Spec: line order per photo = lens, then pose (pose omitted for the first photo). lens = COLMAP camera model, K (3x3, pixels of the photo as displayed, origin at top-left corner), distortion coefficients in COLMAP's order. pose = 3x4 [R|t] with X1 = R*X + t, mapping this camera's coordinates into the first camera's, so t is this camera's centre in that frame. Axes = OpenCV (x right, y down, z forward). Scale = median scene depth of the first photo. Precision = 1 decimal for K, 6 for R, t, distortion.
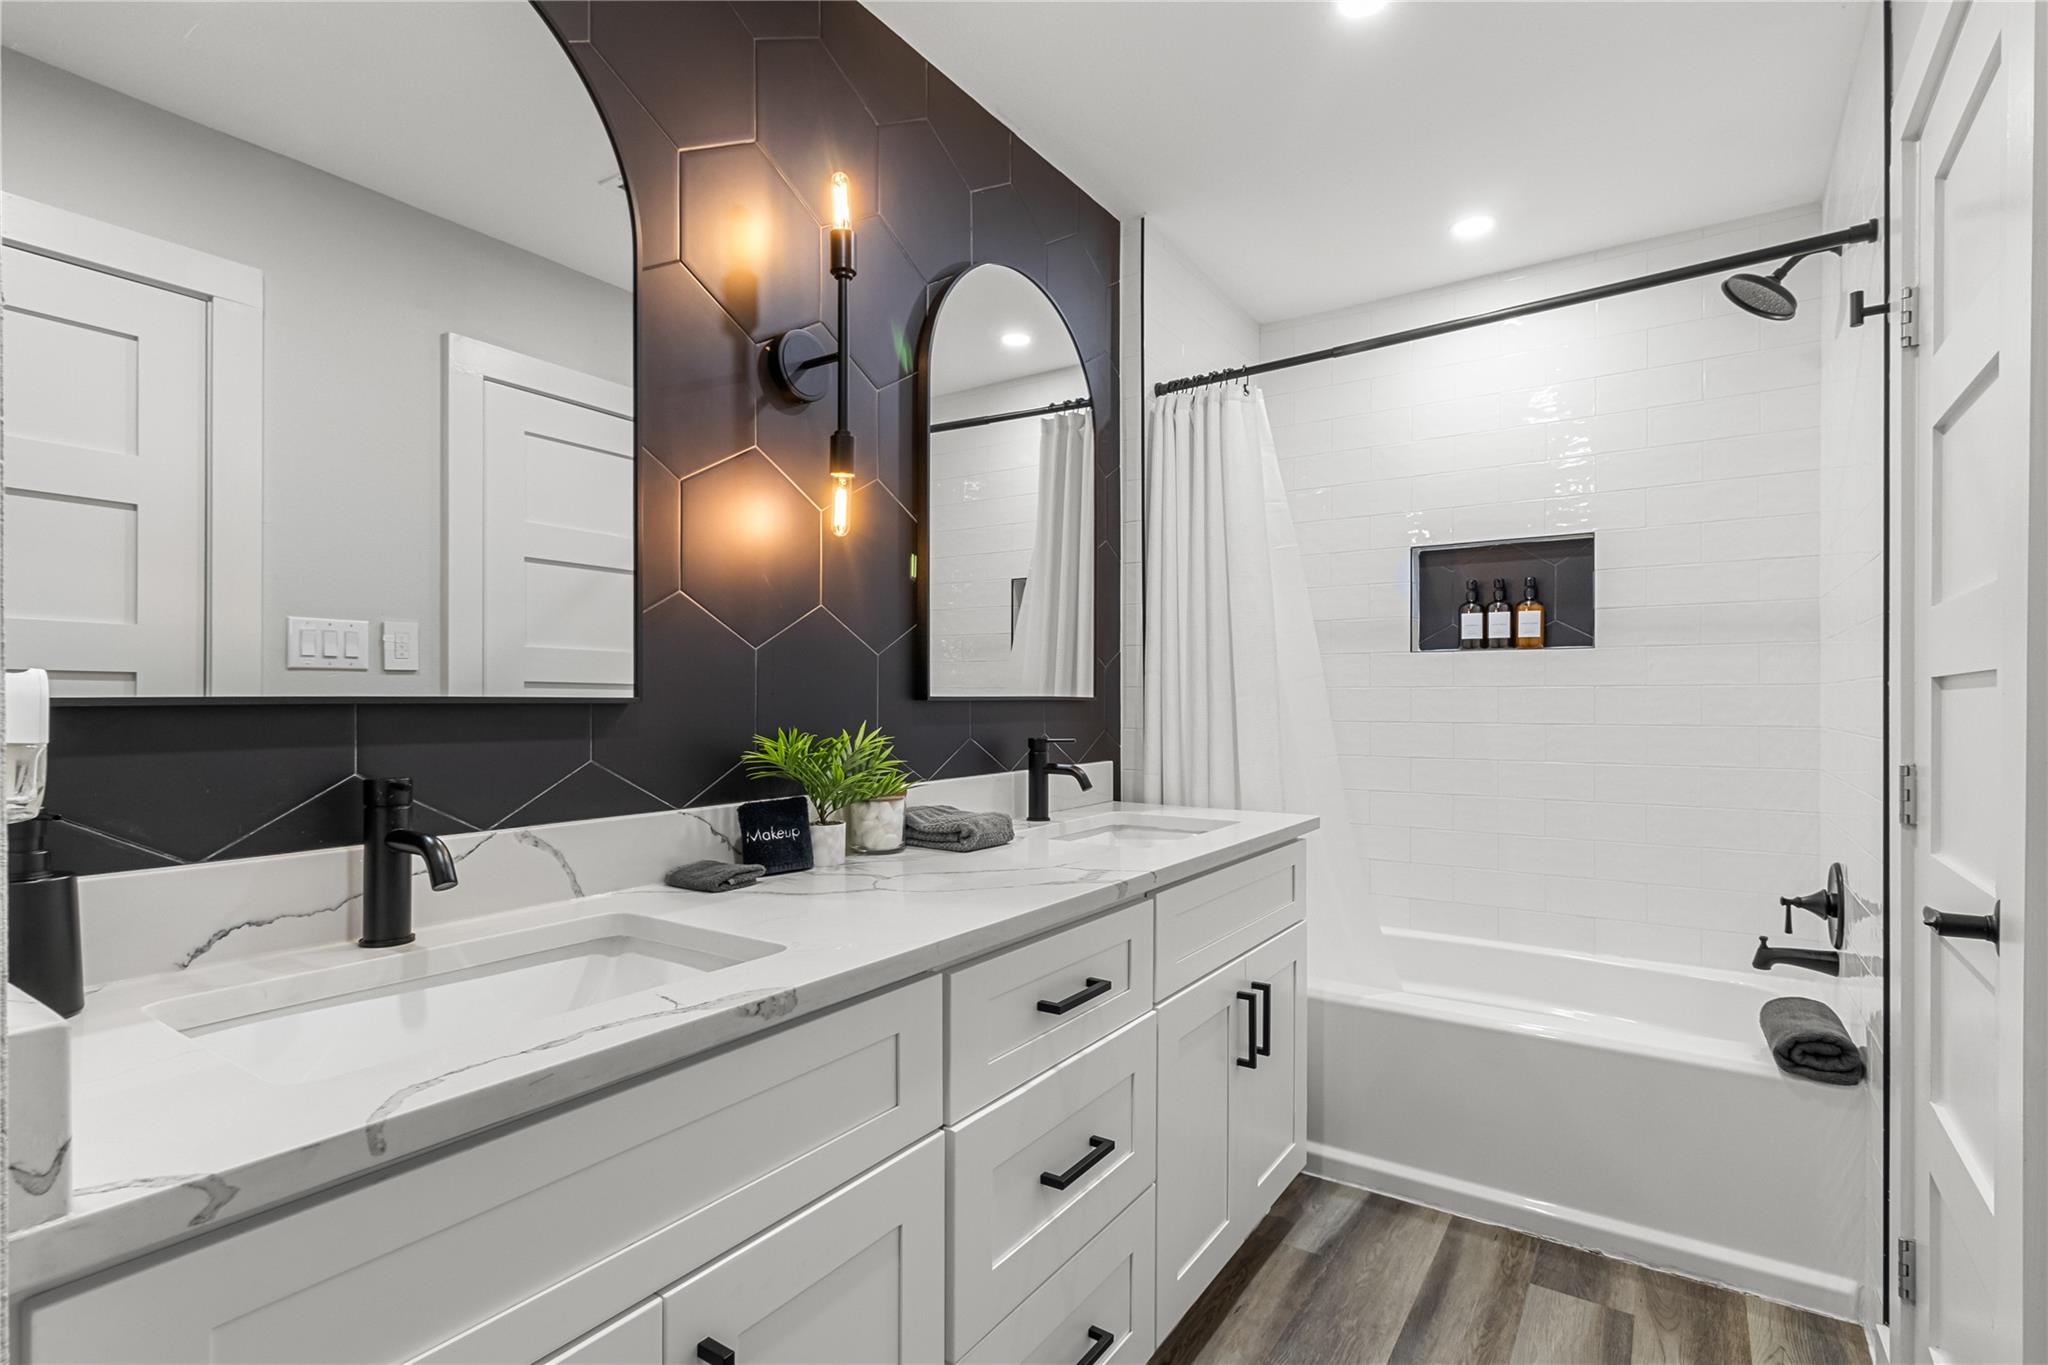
lens RADIAL K [[966.7, 0, 1024.0], [0, 966.7, 682.5], [0, 0, 1]] dist [-0.029796, 0.000006]
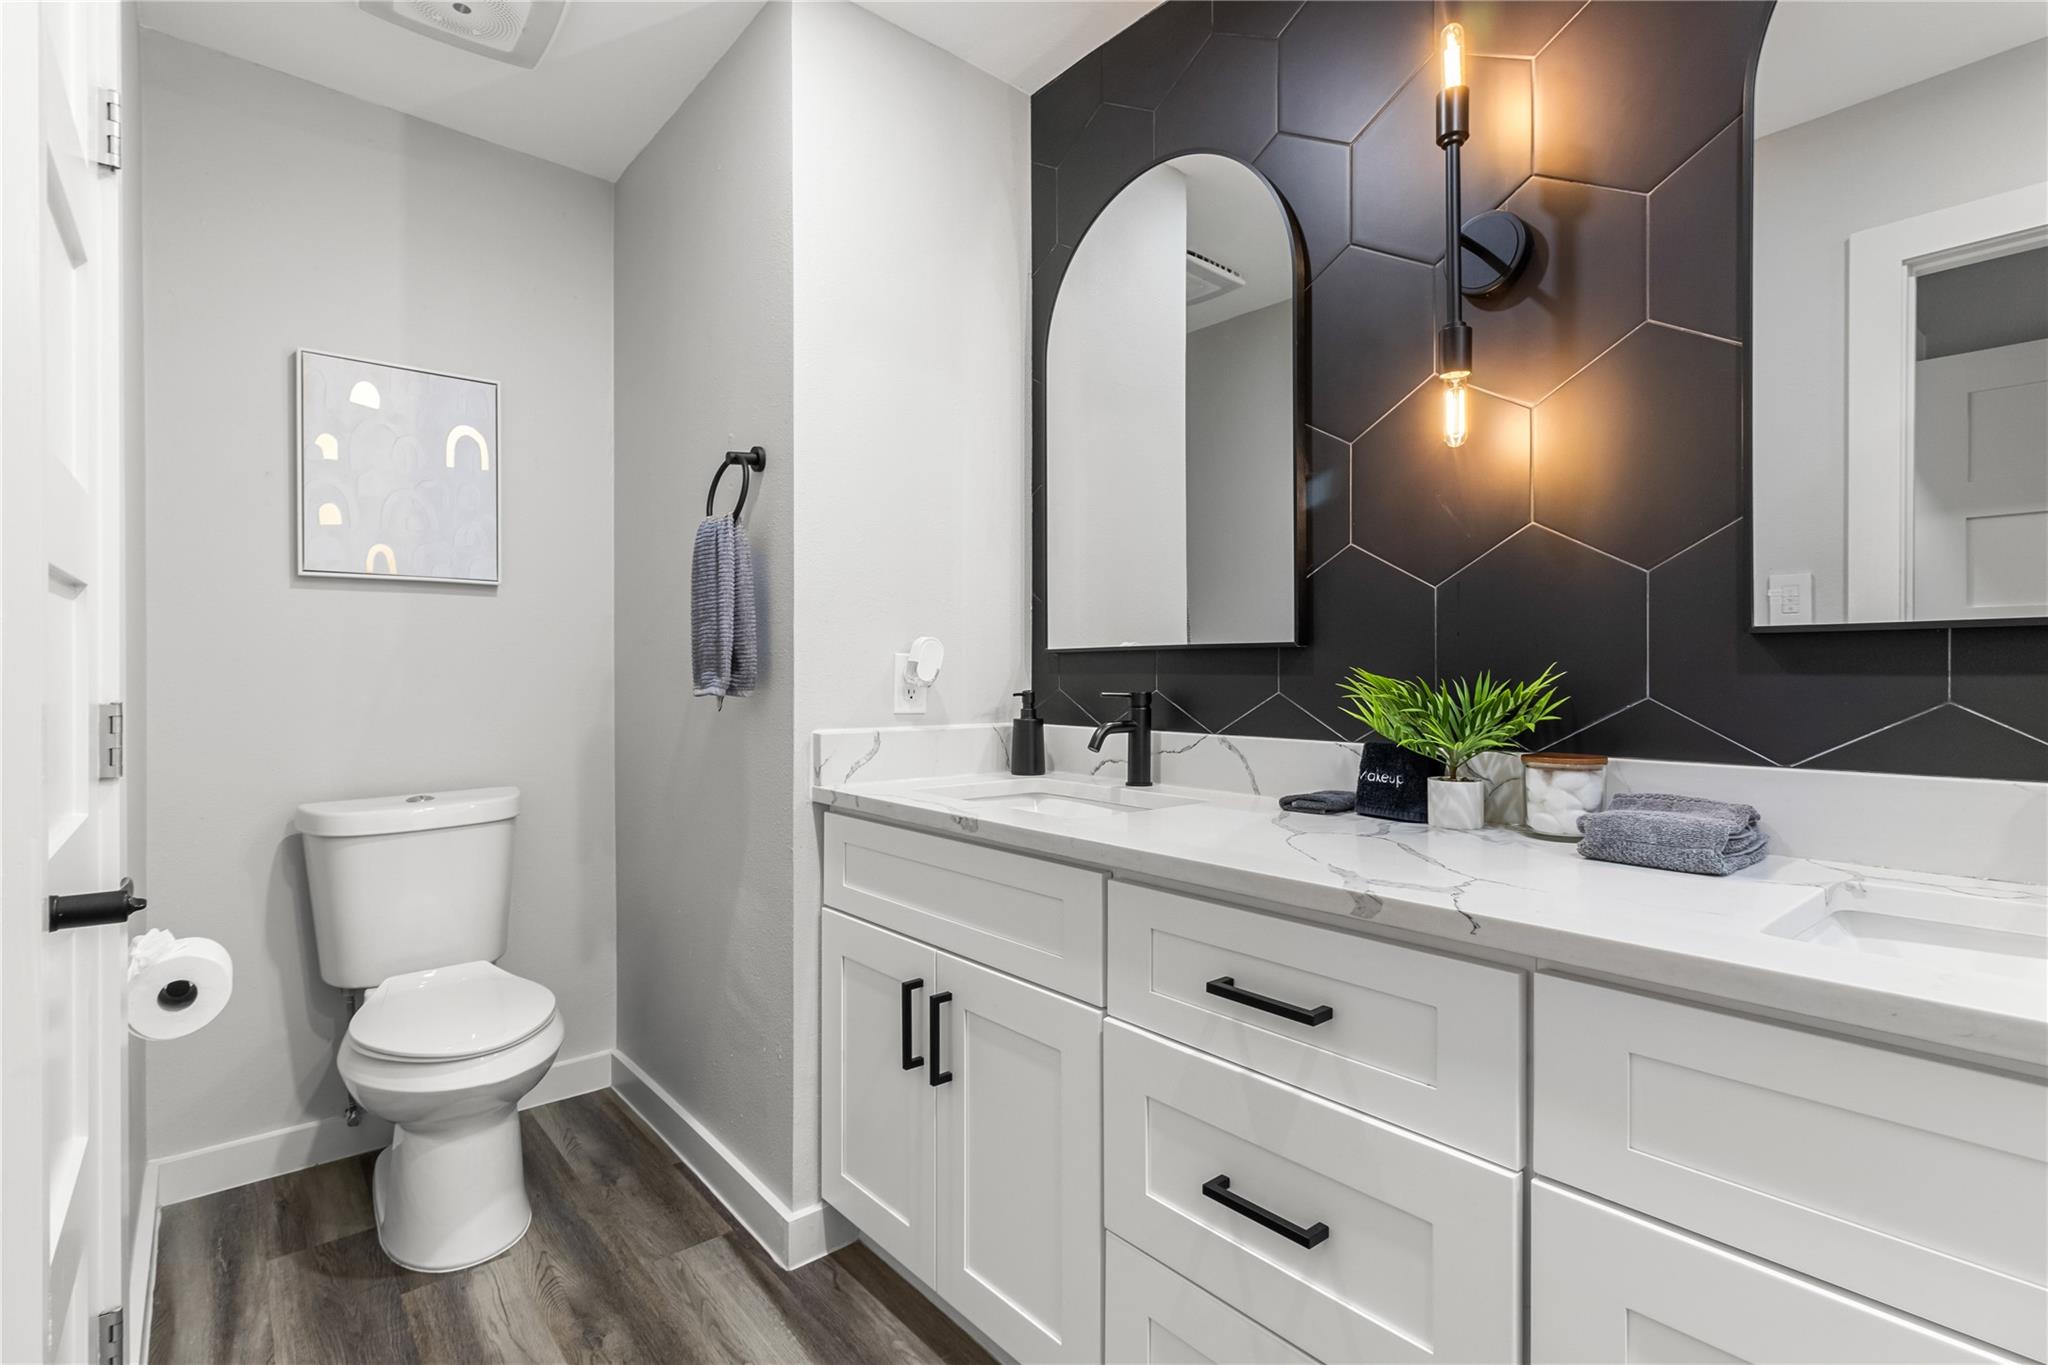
lens RADIAL K [[942.4, 0, 1026.2], [0, 942.4, 670.5], [0, 0, 1]] dist [0.009807, -0.000231]
pose [[-0.261155, 0.001398, -0.965296, 0.838415], [0.016293, 0.999863, -0.002960, 0.049818], [0.965159, -0.016501, -0.261142, 0.992204]]
